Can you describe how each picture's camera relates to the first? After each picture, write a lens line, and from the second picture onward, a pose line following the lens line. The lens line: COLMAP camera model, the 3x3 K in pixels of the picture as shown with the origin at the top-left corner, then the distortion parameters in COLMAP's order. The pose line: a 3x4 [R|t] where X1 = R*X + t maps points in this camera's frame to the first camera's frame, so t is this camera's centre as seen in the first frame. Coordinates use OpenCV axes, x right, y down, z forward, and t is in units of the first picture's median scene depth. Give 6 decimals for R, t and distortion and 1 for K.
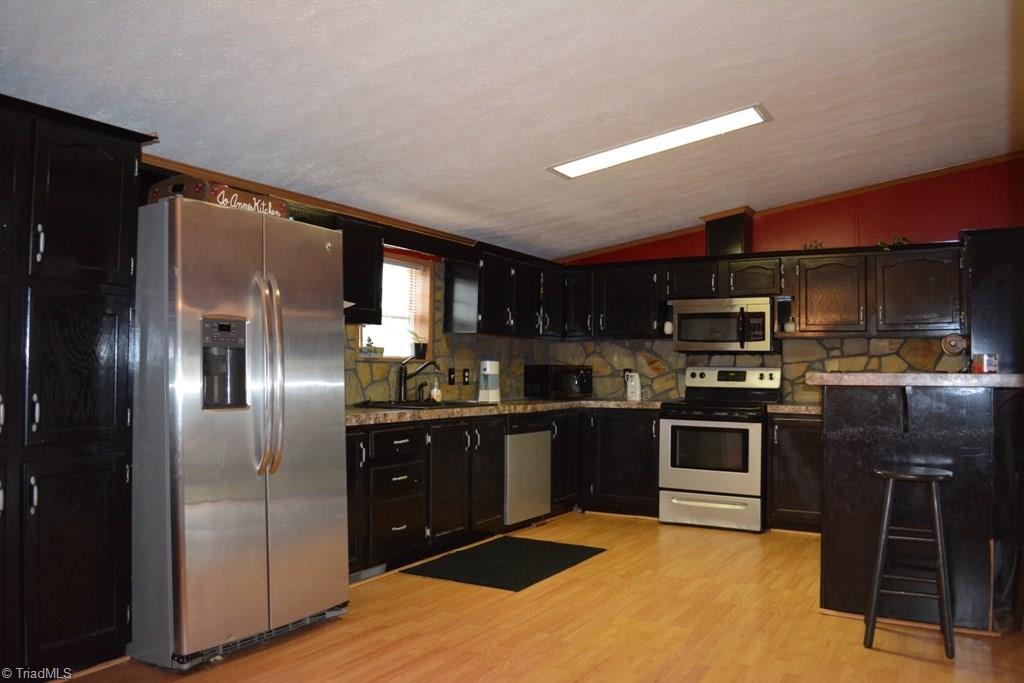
lens RADIAL K [[809.7, 0, 514.2], [0, 809.7, 350.4], [0, 0, 1]] dist [-0.087768, 0.035388]
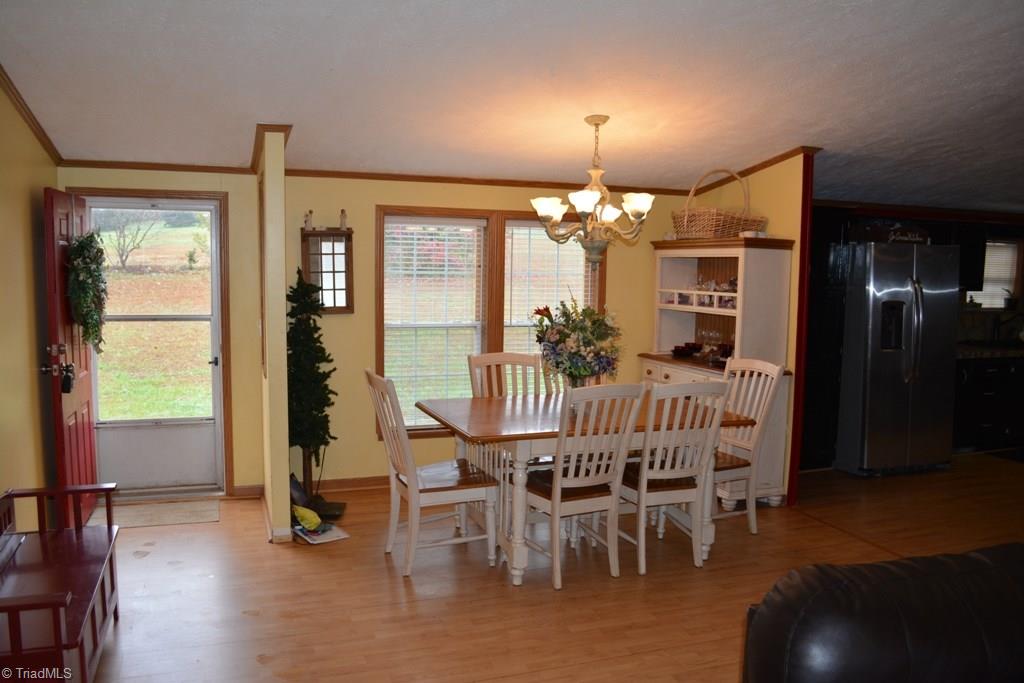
lens RADIAL K [[809.7, 0, 502.7], [0, 809.7, 340.4], [0, 0, 1]] dist [-0.087768, 0.035388]
pose [[0.763276, 0.070127, -0.642255, 0.081257], [0.004959, 0.993426, 0.114365, -0.091049], [0.646053, -0.090477, 0.757911, -0.557091]]
